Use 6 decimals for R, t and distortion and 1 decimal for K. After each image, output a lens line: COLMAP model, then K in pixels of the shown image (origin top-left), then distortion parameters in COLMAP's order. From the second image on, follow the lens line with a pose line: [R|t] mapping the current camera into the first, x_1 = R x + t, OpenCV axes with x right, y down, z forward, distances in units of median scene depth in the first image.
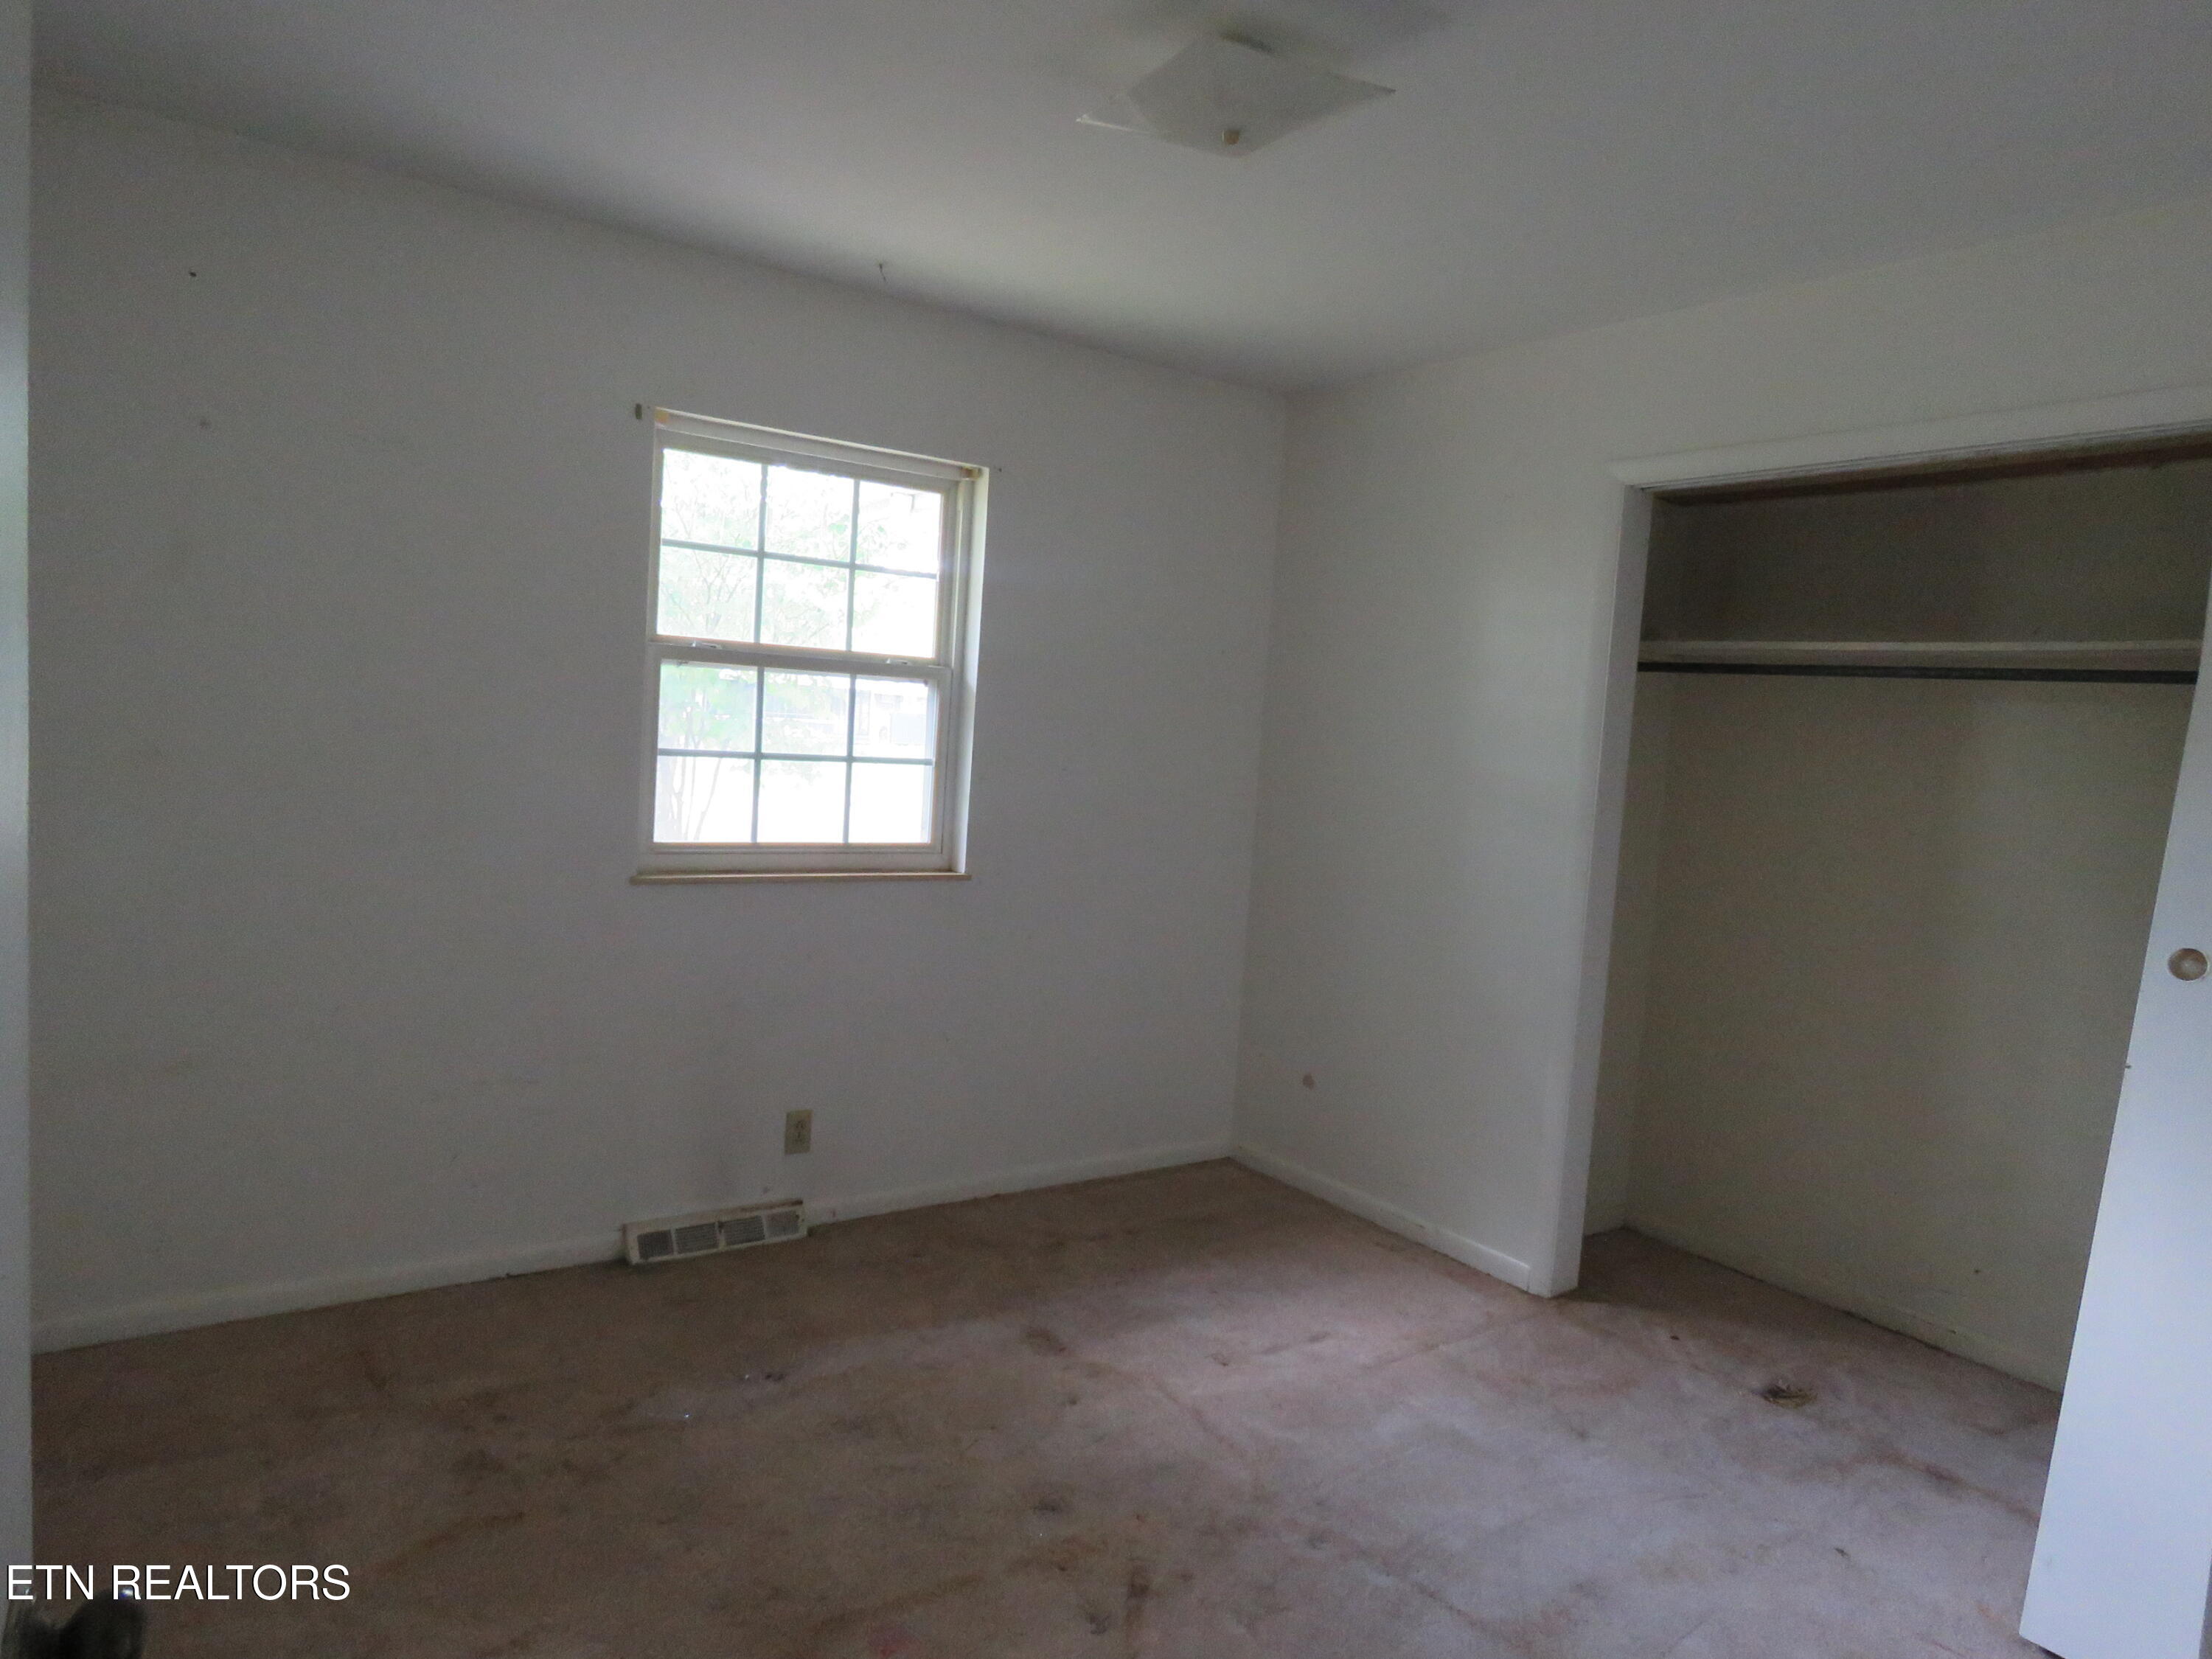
lens RADIAL K [[1402.7, 0, 1087.2], [0, 1402.7, 820.1], [0, 0, 1]] dist [-0.009473, 0.004153]
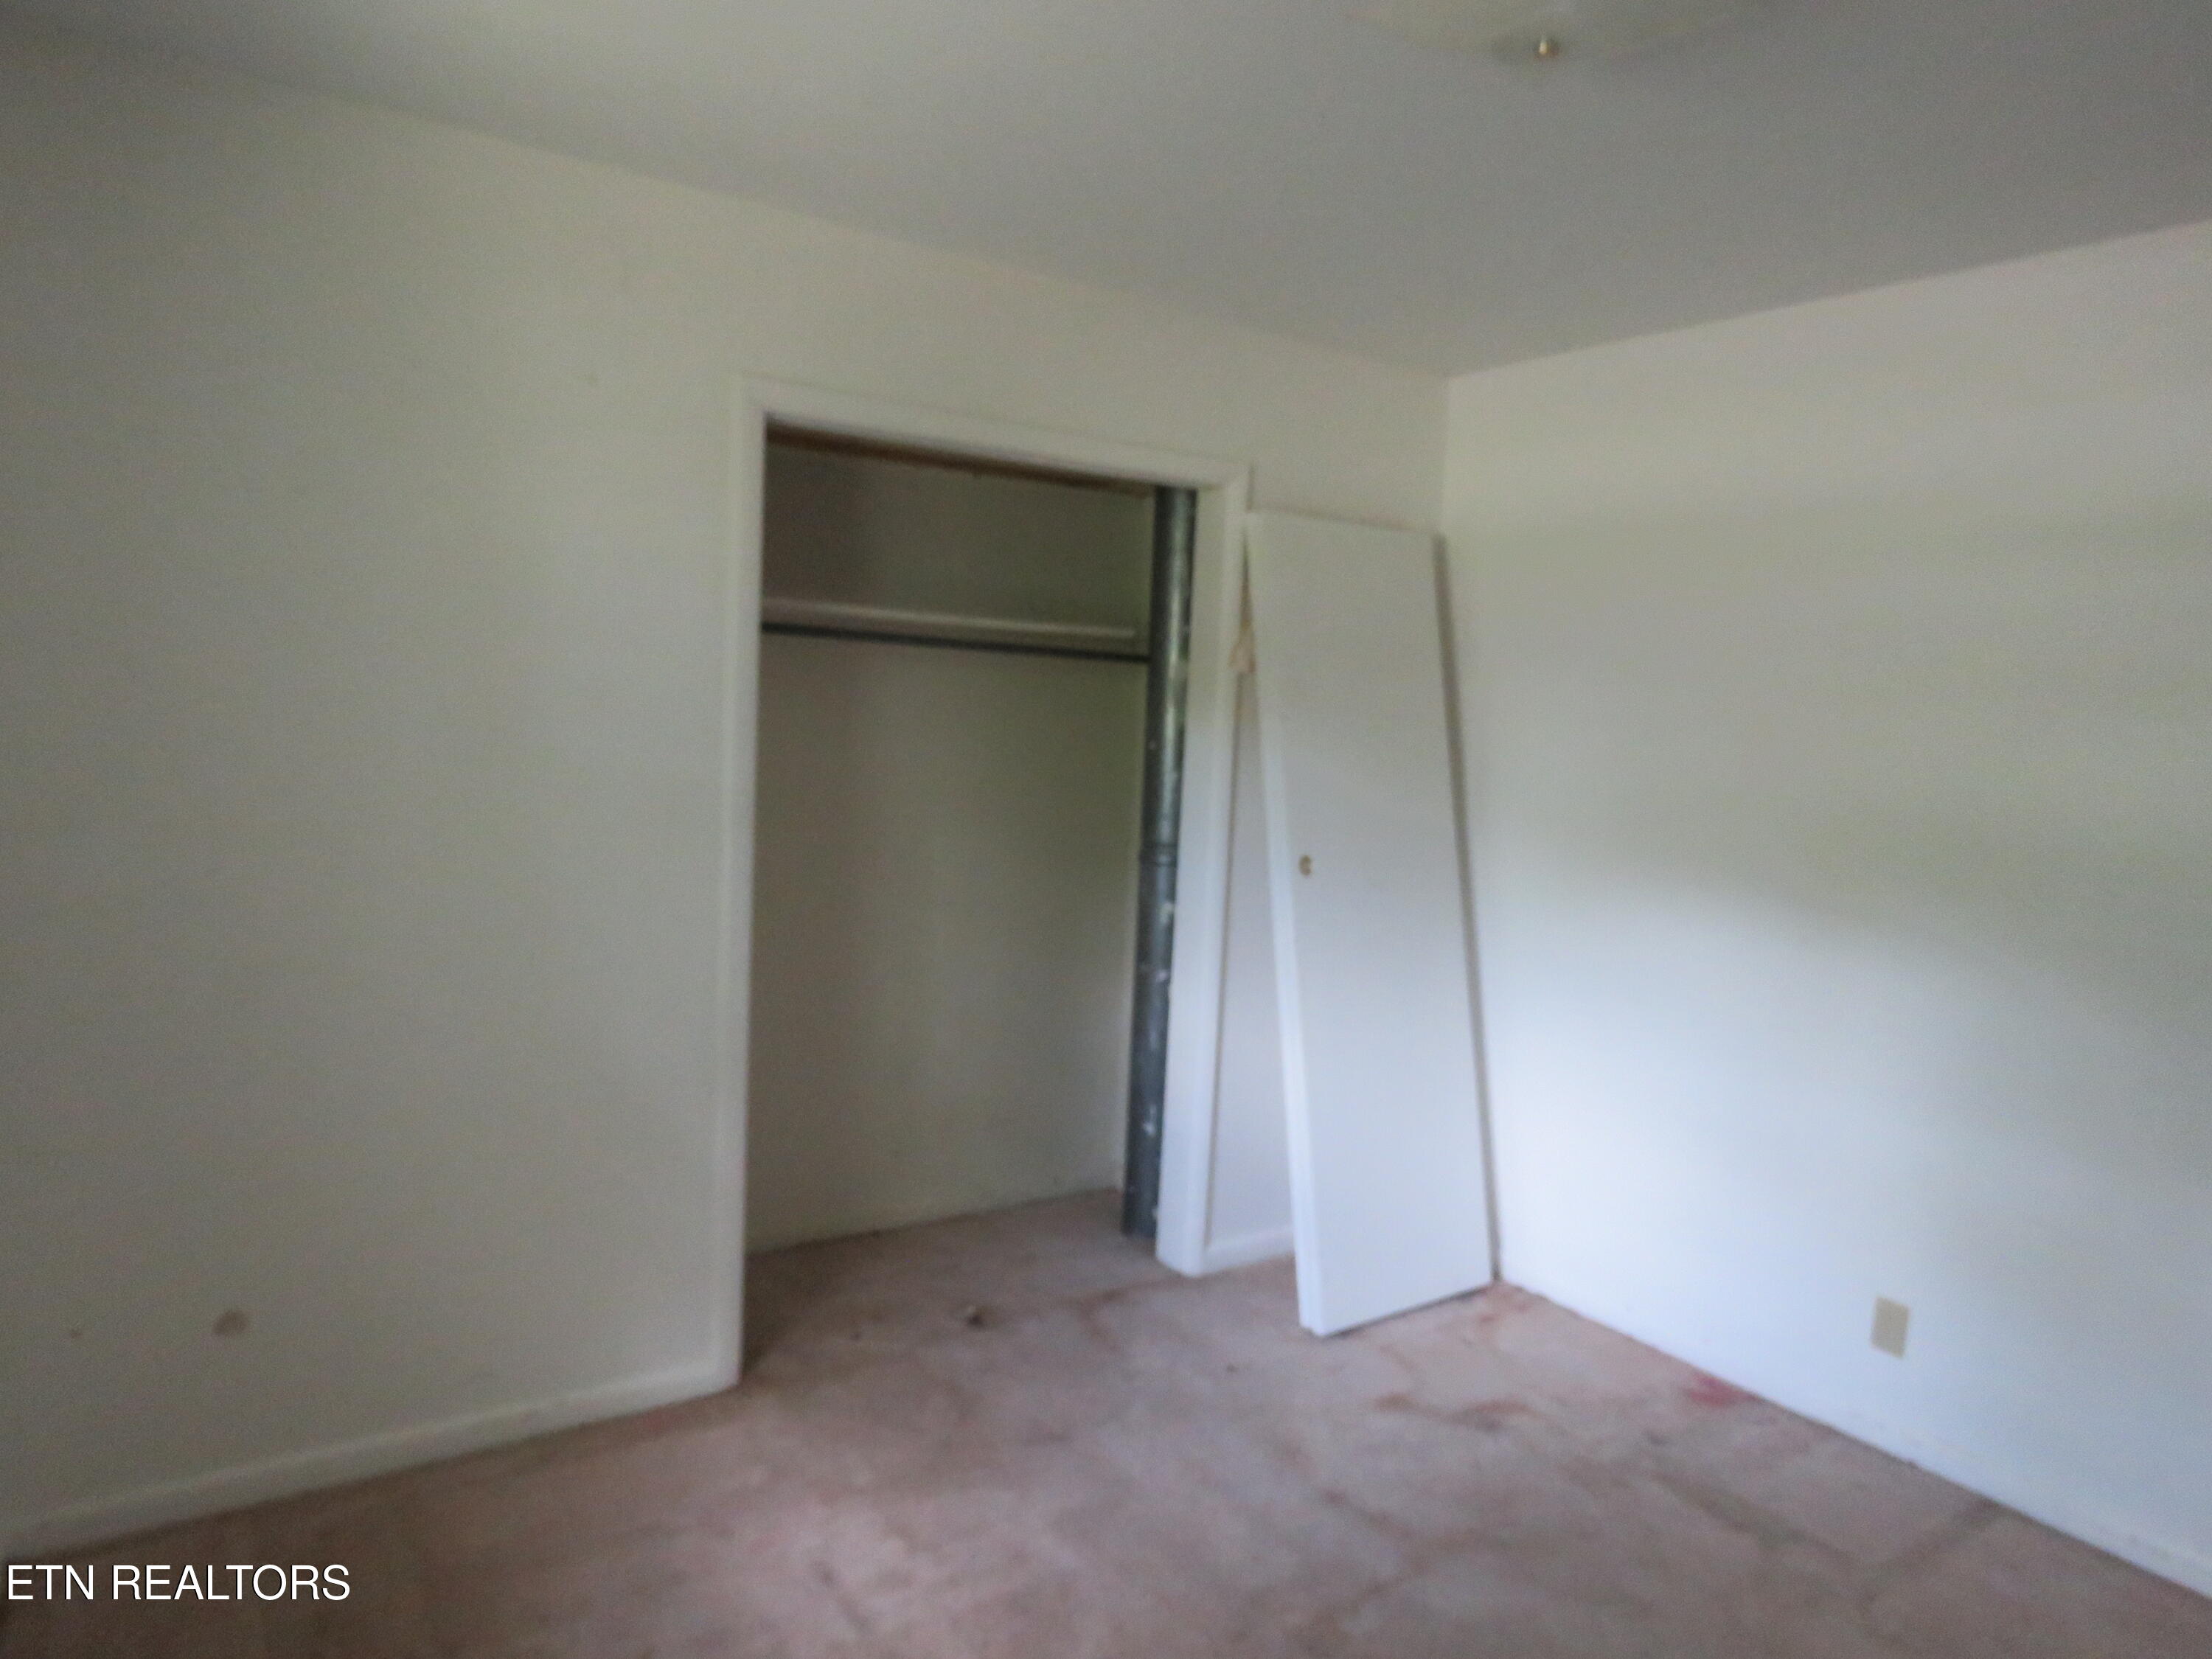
lens RADIAL K [[1402.7, 0, 1088.0], [0, 1402.7, 834.0], [0, 0, 1]] dist [-0.009473, 0.004153]
pose [[0.008104, -0.148865, 0.988824, -0.510288], [0.030456, 0.988435, 0.148557, -0.116298], [-0.999503, 0.028912, 0.012544, 0.872166]]
